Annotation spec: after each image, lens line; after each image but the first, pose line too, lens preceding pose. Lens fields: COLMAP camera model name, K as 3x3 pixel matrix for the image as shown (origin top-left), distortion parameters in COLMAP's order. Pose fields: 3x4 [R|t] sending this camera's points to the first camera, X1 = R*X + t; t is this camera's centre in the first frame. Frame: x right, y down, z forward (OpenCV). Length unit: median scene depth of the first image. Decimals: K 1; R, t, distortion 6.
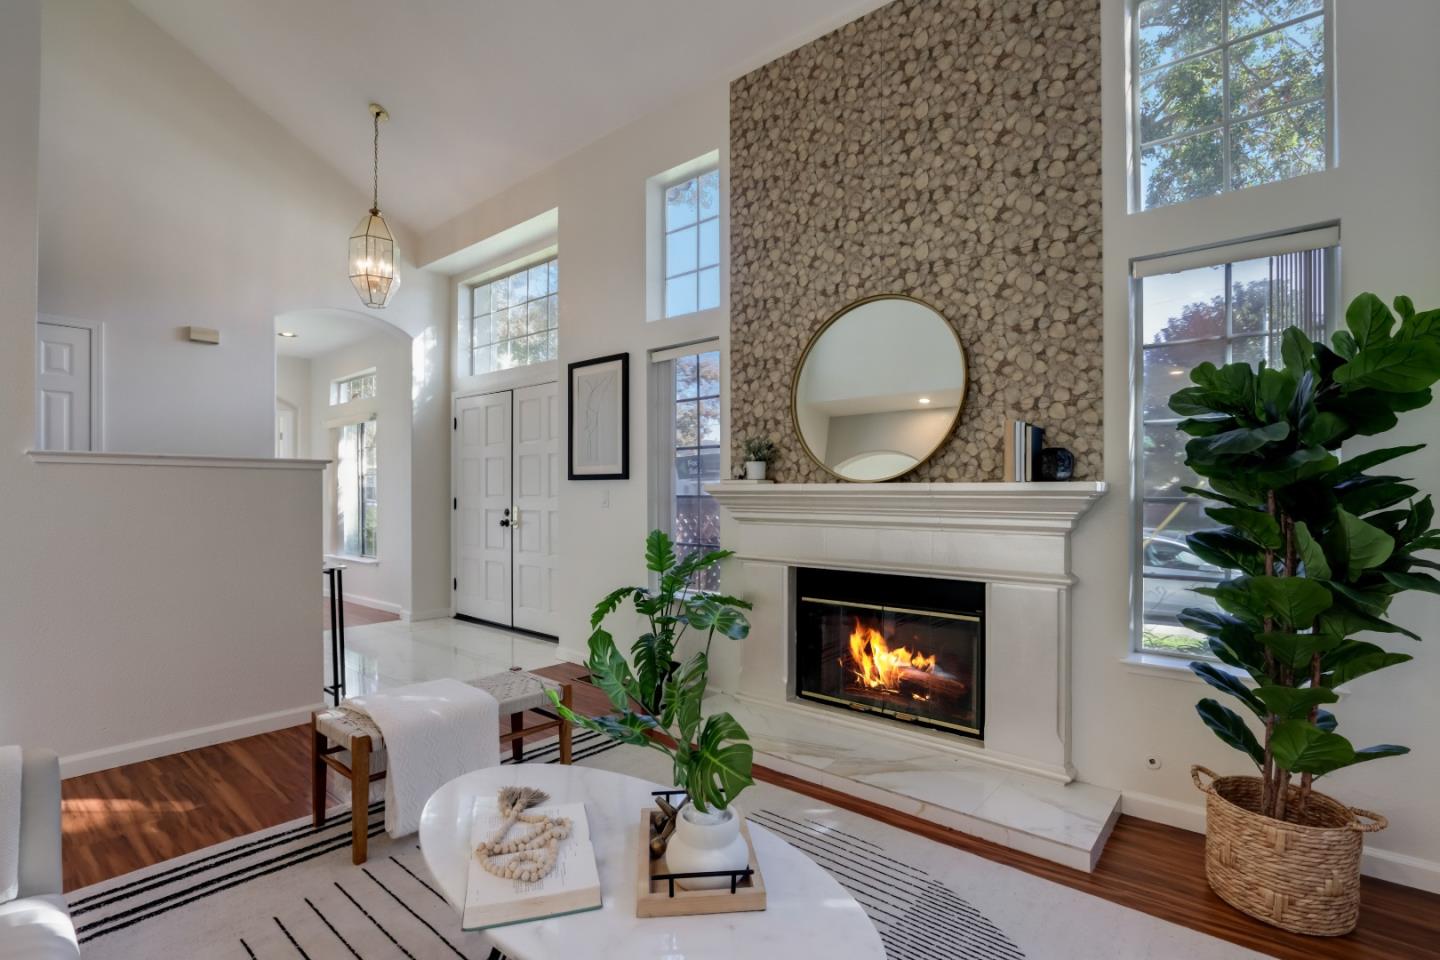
lens RADIAL K [[670.0, 0, 718.3], [0, 670.0, 491.0], [0, 0, 1]] dist [-0.015145, 0.000273]
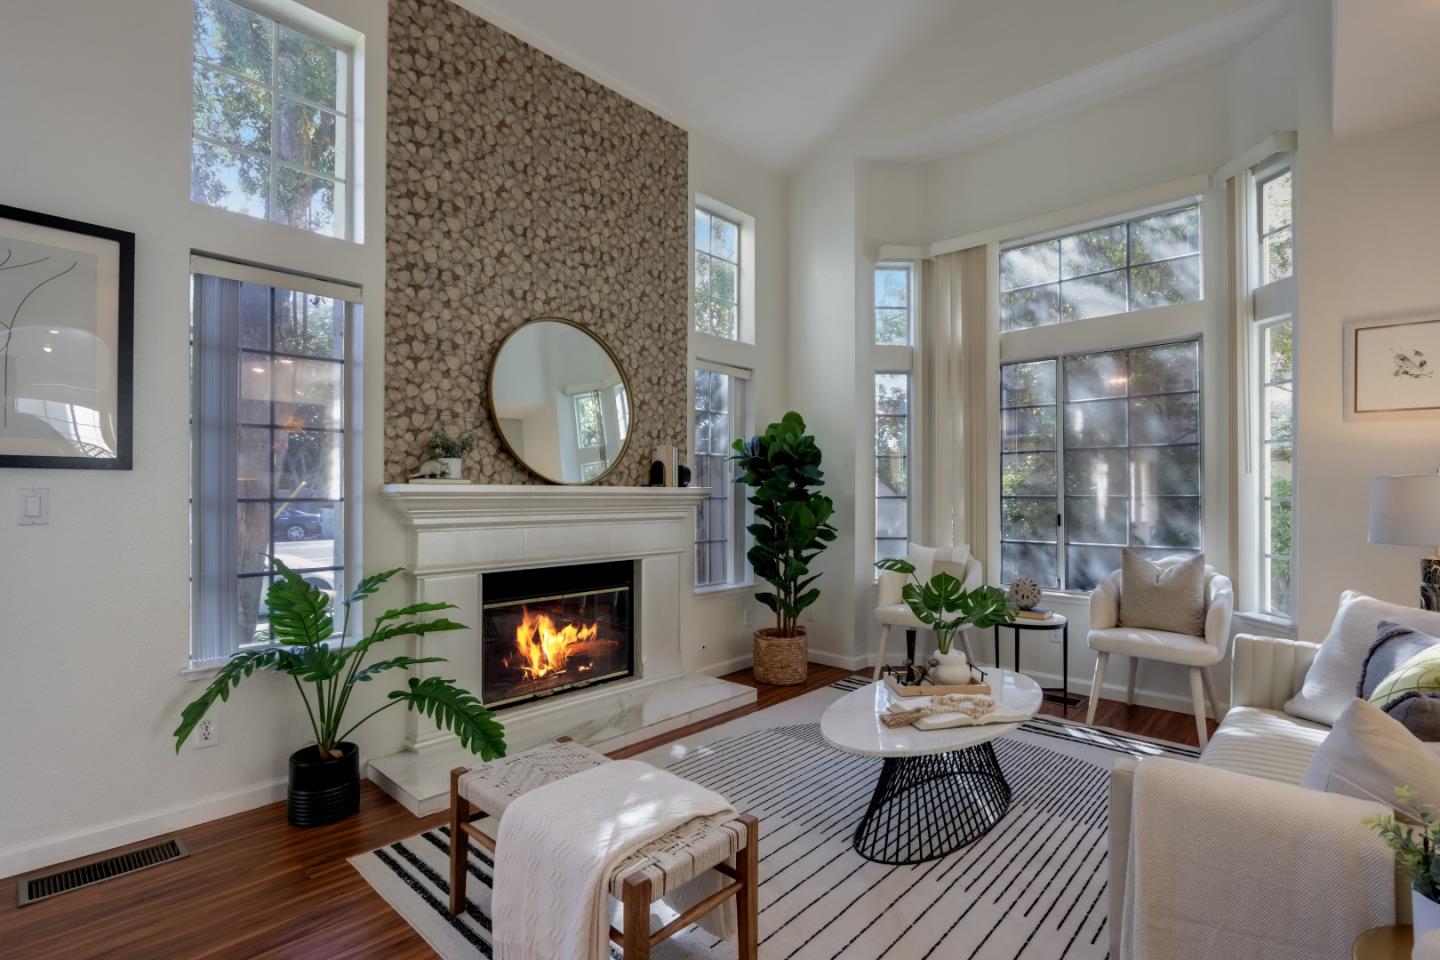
lens RADIAL K [[670.0, 0, 718.3], [0, 670.0, 491.0], [0, 0, 1]] dist [-0.015145, 0.000273]
pose [[0.052259, 0.004173, 0.998625, -0.817036], [-0.002262, 0.999989, -0.004060, 0.001025], [-0.998631, -0.002047, 0.052268, 0.639843]]
